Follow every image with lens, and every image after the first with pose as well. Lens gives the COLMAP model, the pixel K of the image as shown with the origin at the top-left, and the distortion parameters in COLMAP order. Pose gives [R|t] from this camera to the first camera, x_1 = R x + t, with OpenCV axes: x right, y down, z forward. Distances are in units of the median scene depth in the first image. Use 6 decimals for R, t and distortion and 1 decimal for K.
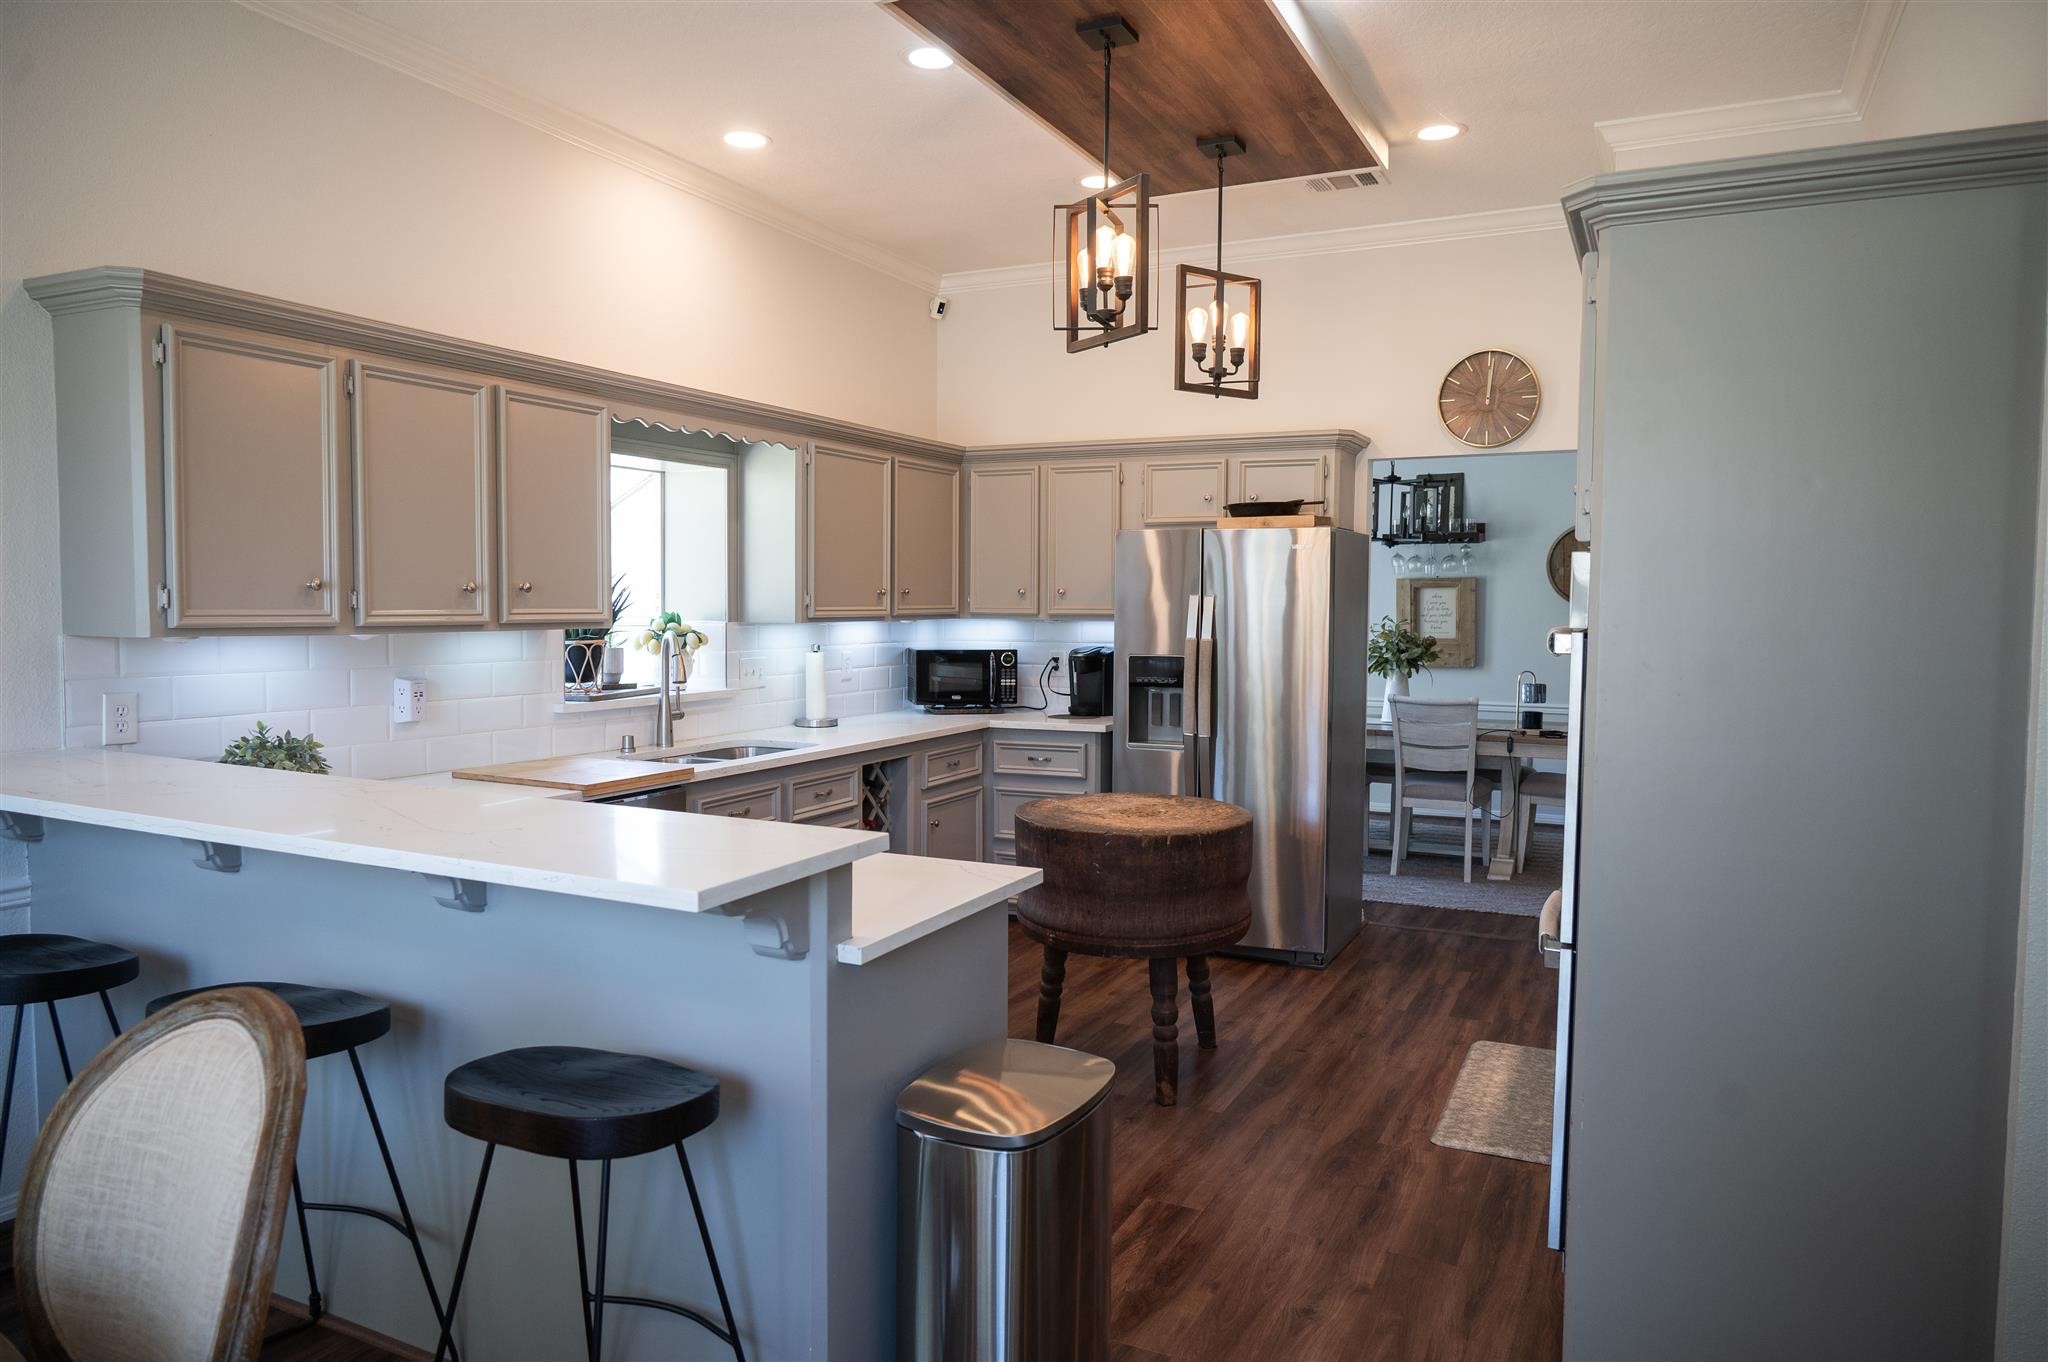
lens RADIAL K [[1344.1, 0, 1003.7], [0, 1344.1, 672.9], [0, 0, 1]] dist [0.006380, 0.000370]
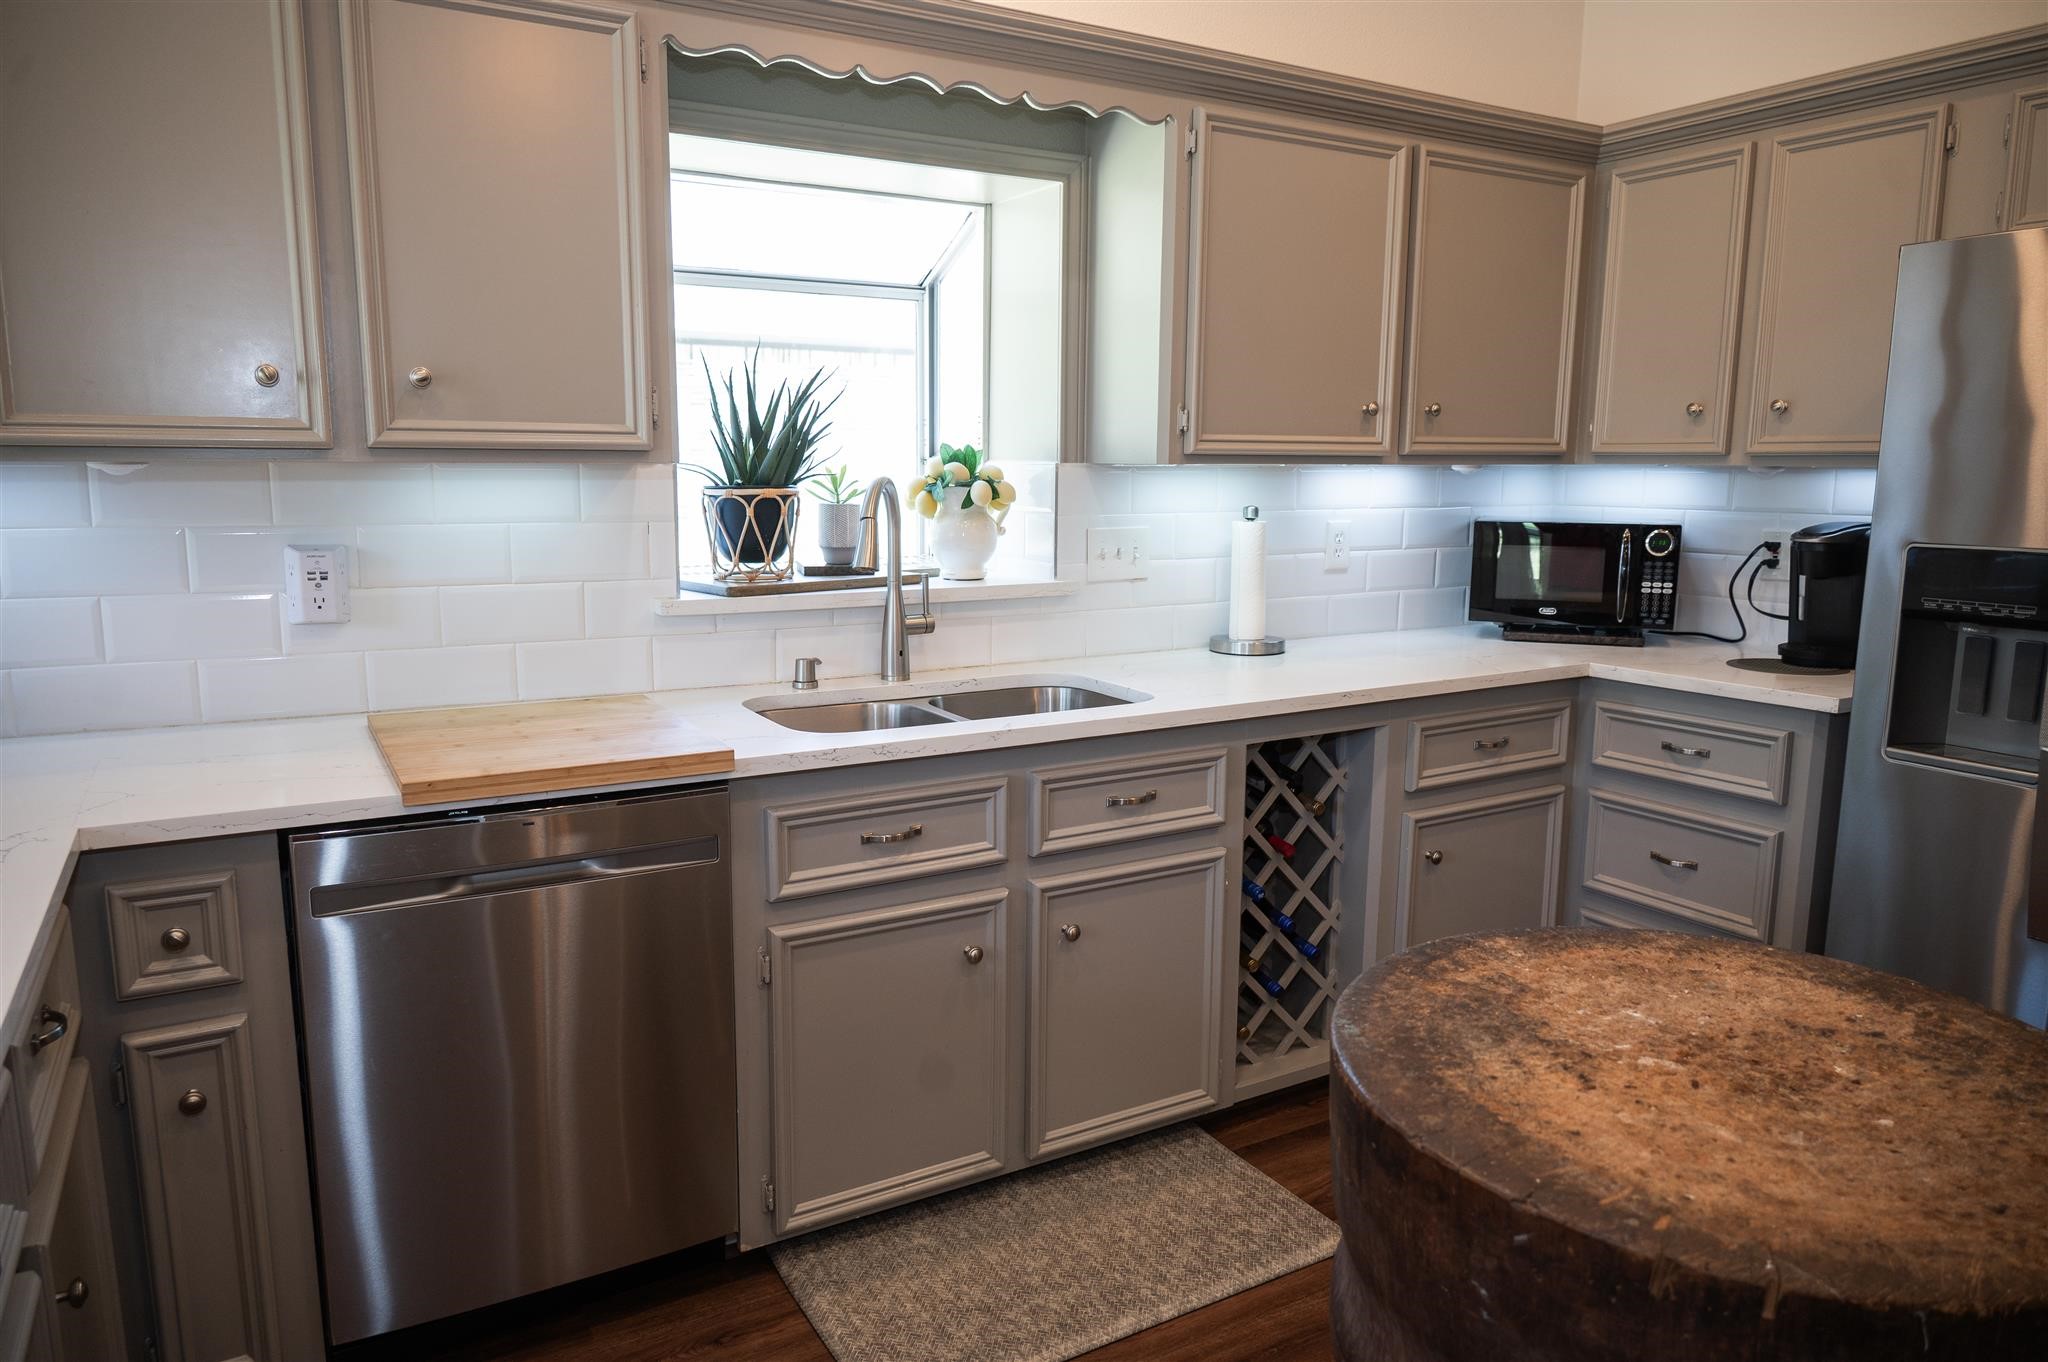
lens RADIAL K [[1343.5, 0, 1023.4], [0, 1343.5, 675.9], [0, 0, 1]] dist [-0.005011, -0.000720]
pose [[0.841366, 0.084514, -0.533818, 0.090880], [-0.030459, 0.993543, 0.109291, -0.009979], [0.539608, -0.075694, 0.838507, 0.509659]]
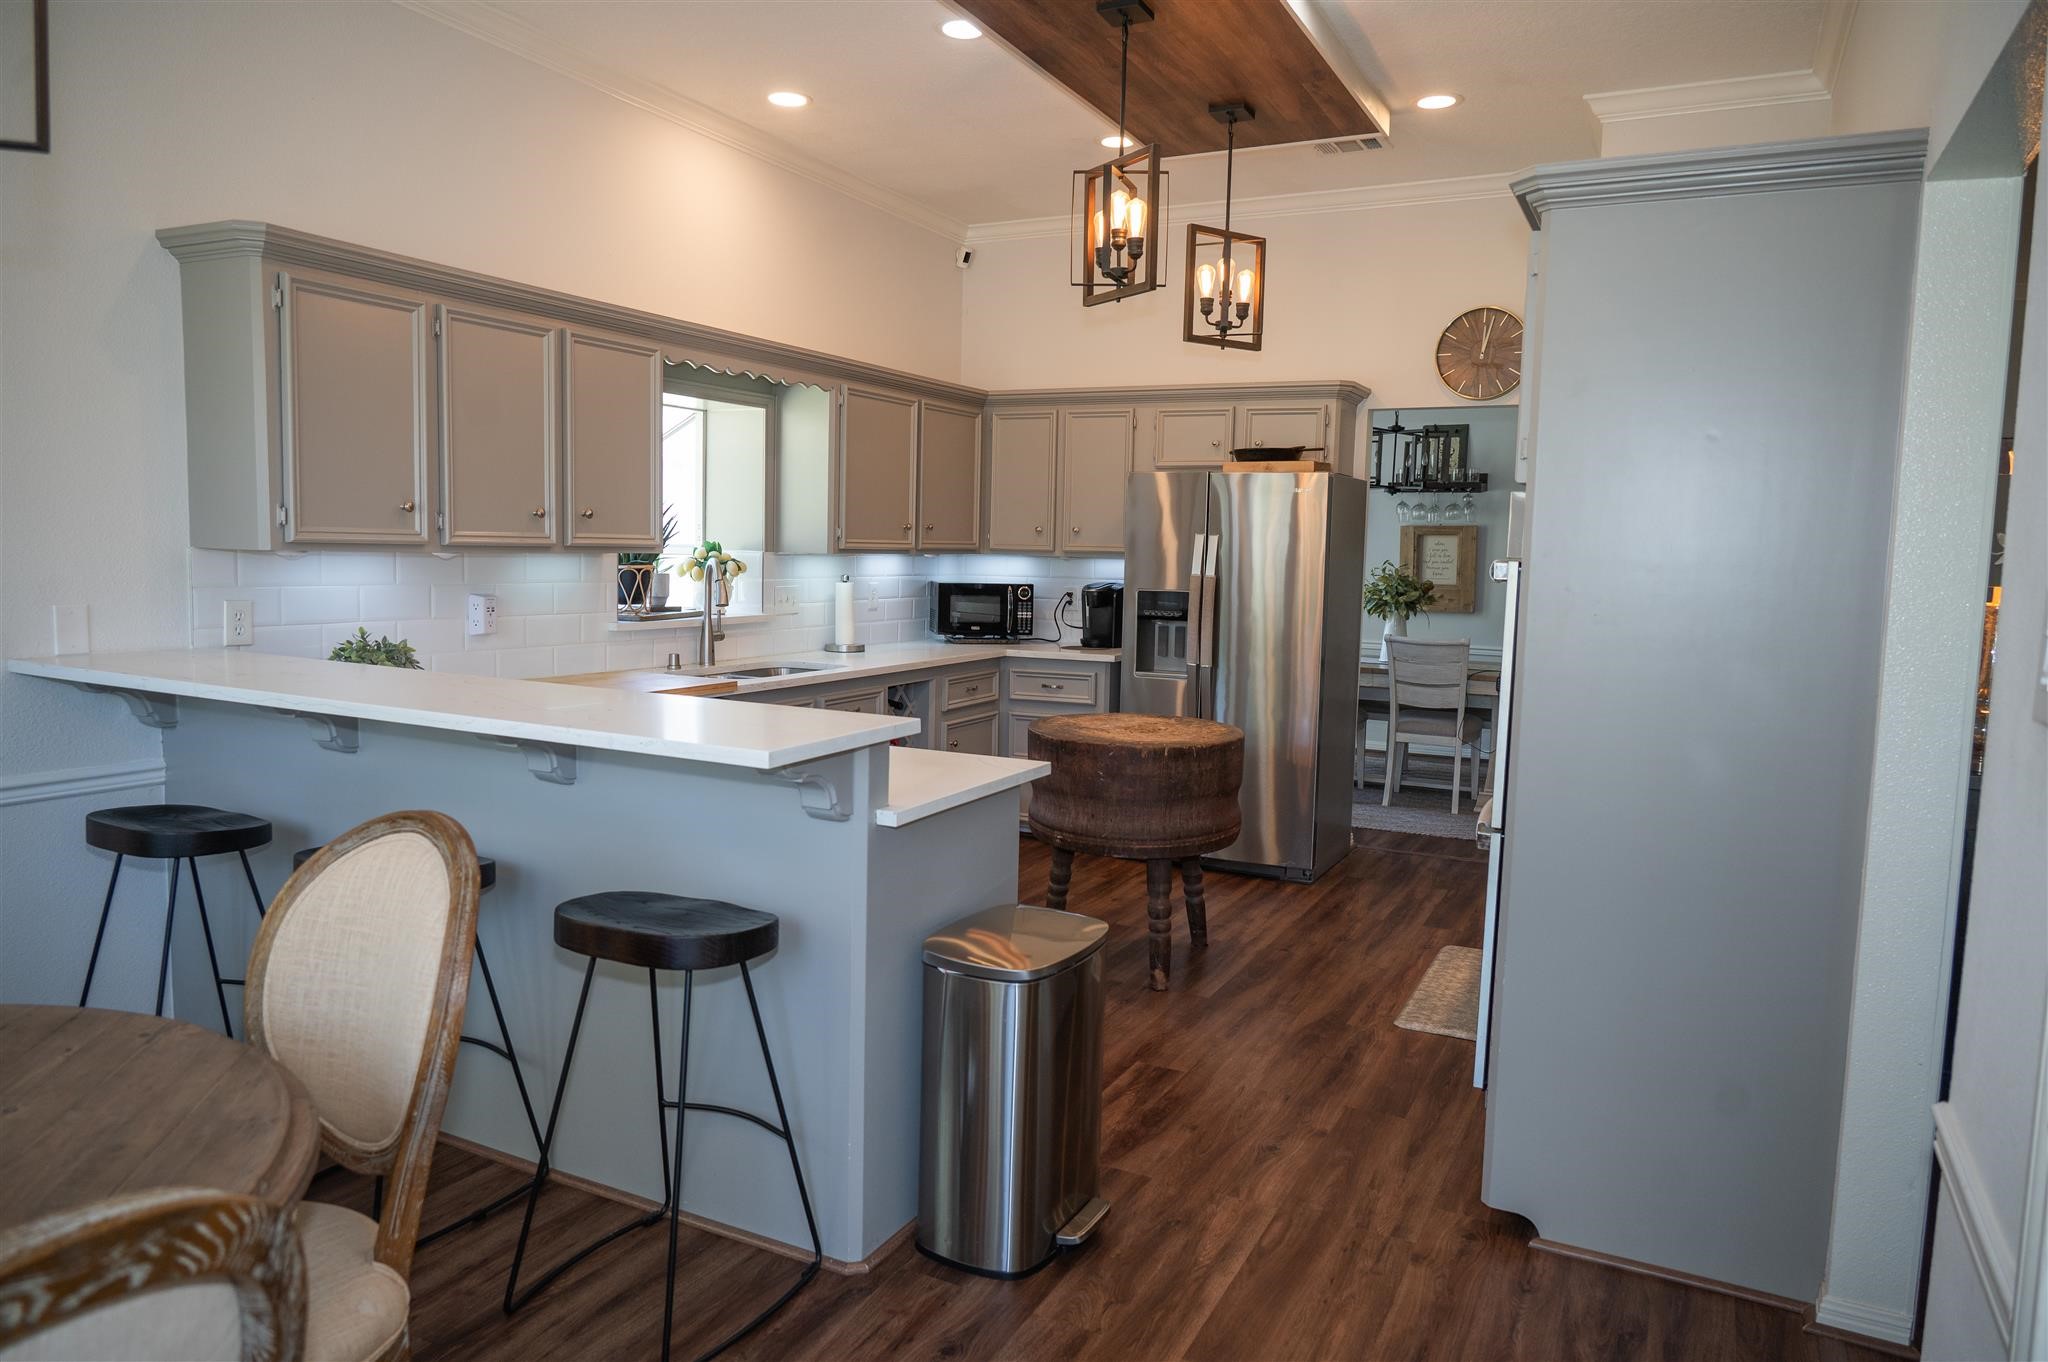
lens RADIAL K [[1339.9, 0, 1008.5], [0, 1339.9, 680.0], [0, 0, 1]] dist [-0.007644, 0.000068]
pose [[0.999806, 0.017806, -0.008441, 0.000699], [-0.017400, 0.998789, 0.046010, 0.011738], [0.009250, -0.045855, 0.998905, -0.072528]]
